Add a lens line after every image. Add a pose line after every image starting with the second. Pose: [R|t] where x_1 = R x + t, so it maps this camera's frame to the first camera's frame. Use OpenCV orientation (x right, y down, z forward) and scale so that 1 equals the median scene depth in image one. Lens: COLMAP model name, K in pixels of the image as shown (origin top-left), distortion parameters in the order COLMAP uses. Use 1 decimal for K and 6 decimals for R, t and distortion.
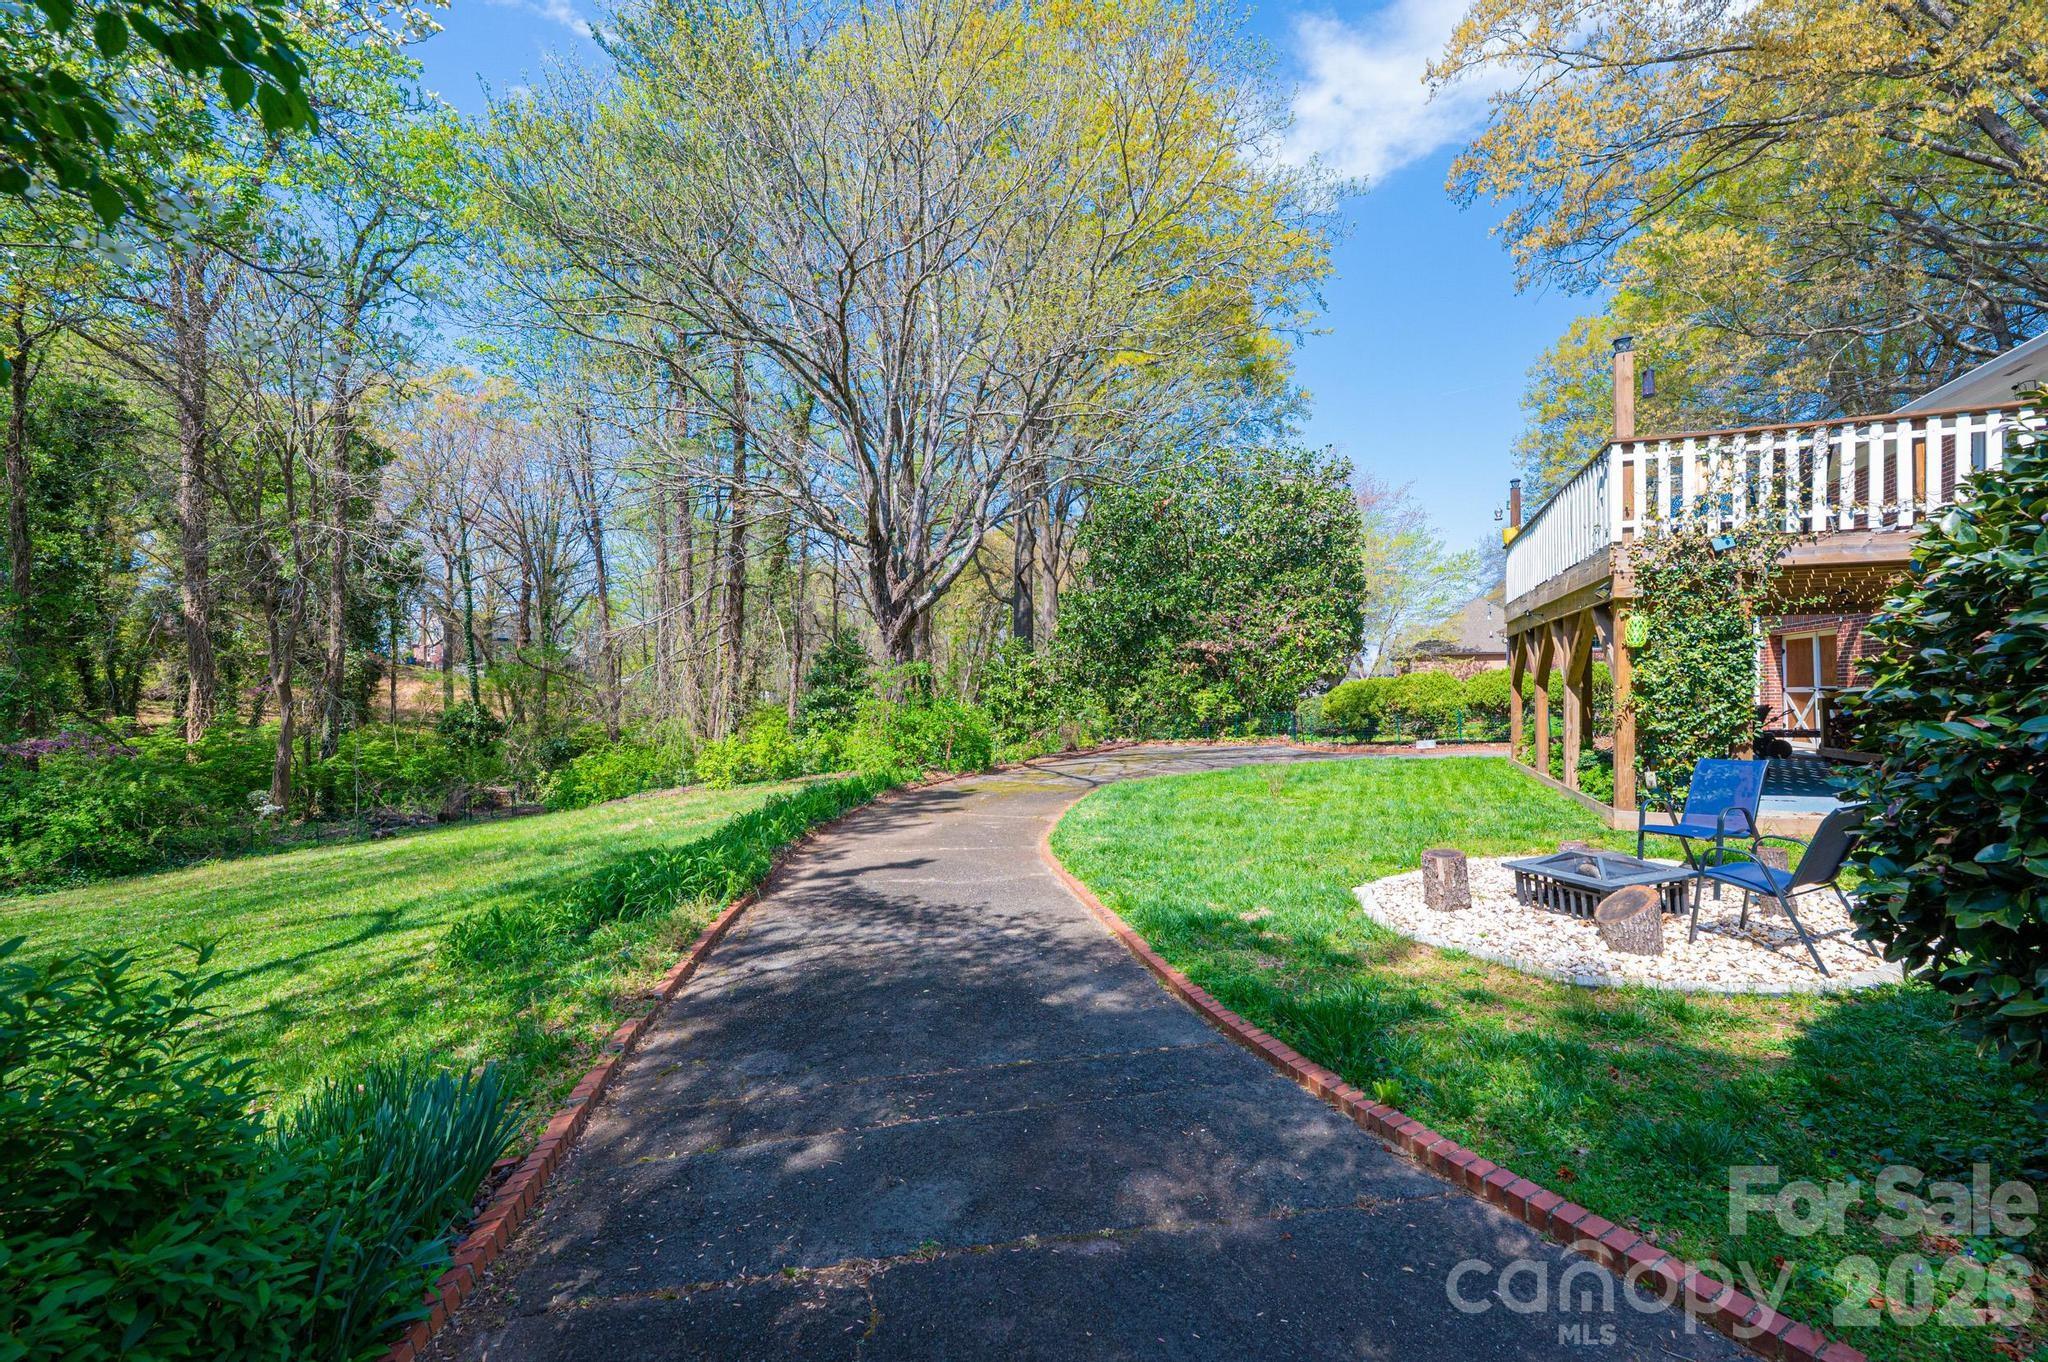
lens RADIAL K [[813.2, 0, 1024.9], [0, 813.2, 679.9], [0, 0, 1]] dist [0.000831, 0.000552]
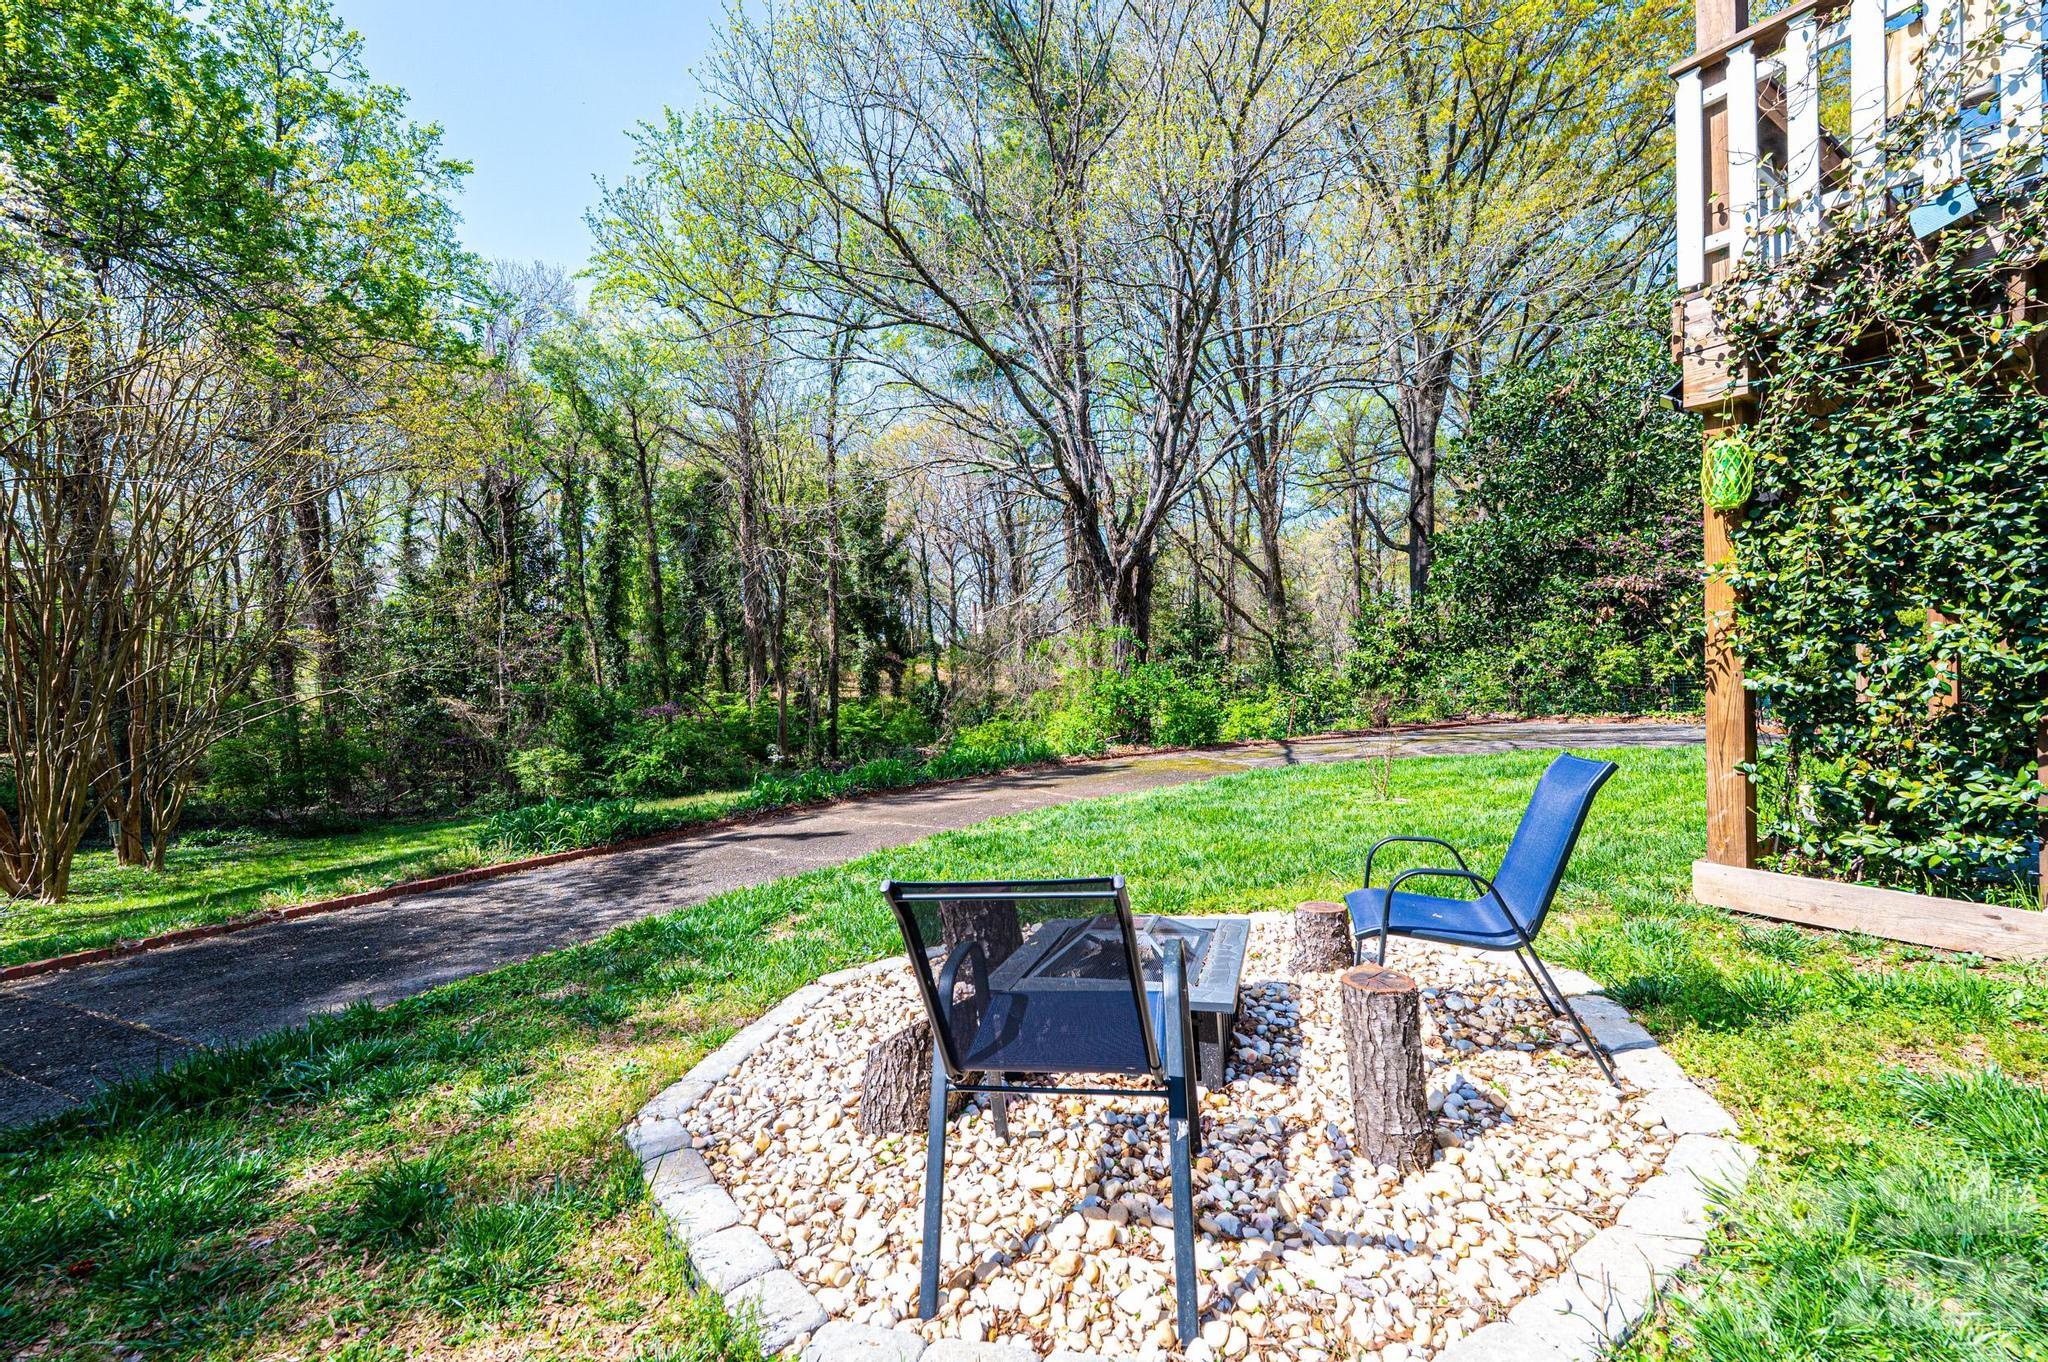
lens RADIAL K [[813.2, 0, 1023.2], [0, 813.2, 668.2], [0, 0, 1]] dist [0.000831, 0.000552]
pose [[0.814897, -0.022362, -0.579174, 0.700292], [0.033484, 0.999403, 0.008526, 0.031550], [0.578638, -0.026341, 0.815159, 0.407683]]
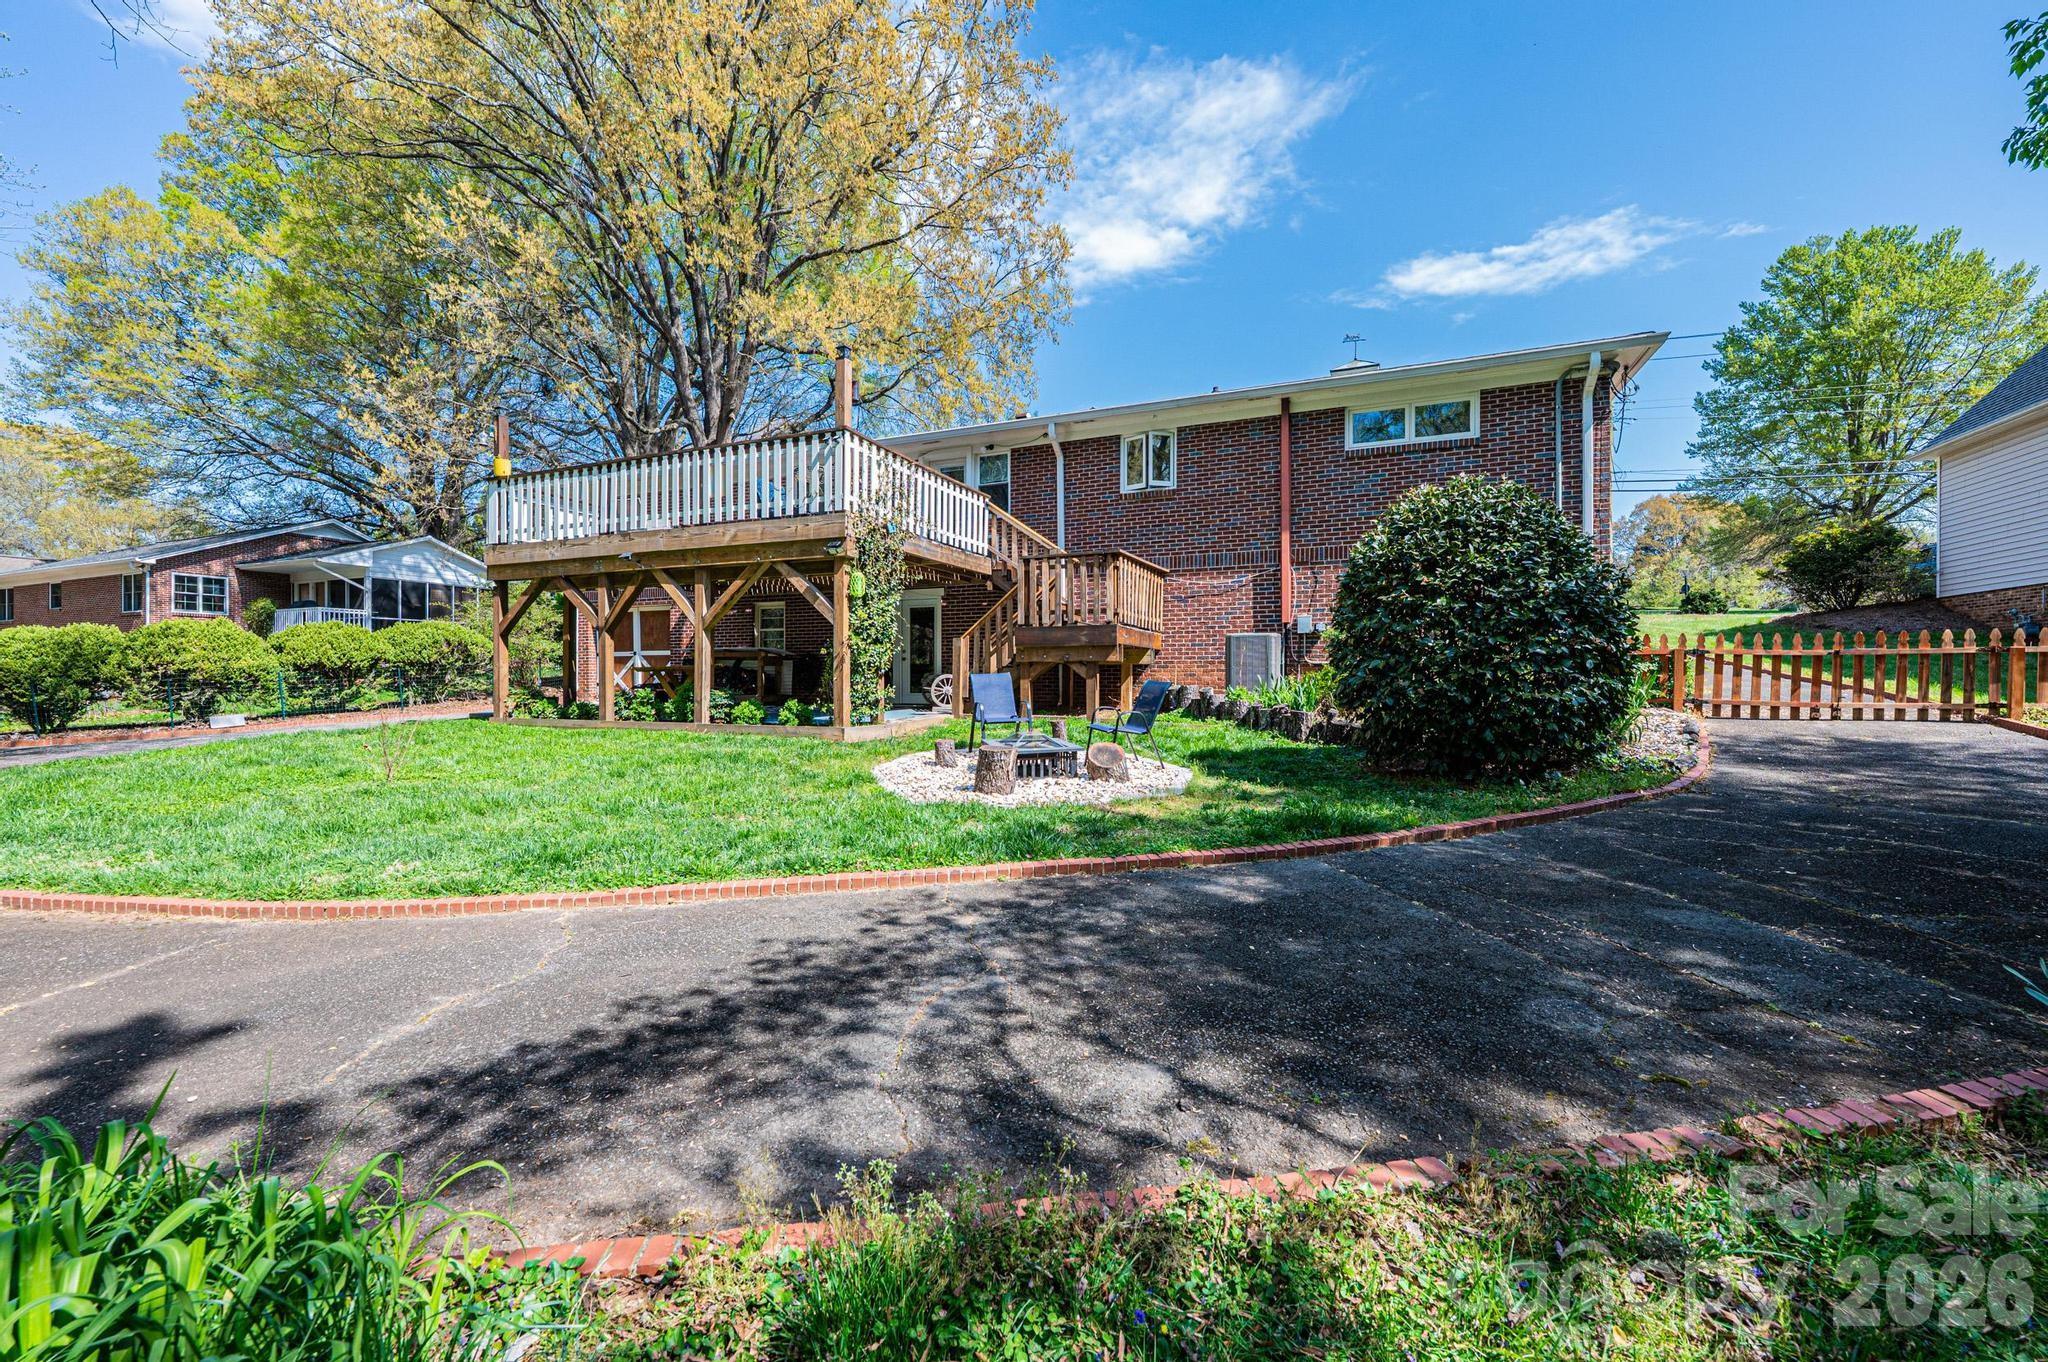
lens RADIAL K [[813.2, 0, 1030.6], [0, 813.2, 680.7], [0, 0, 1]] dist [0.000831, 0.000552]
pose [[0.003841, 0.001837, 0.999991, -0.519921], [-0.012364, 0.999922, -0.001790, 0.089709], [-0.999916, -0.012357, 0.003863, 0.732960]]
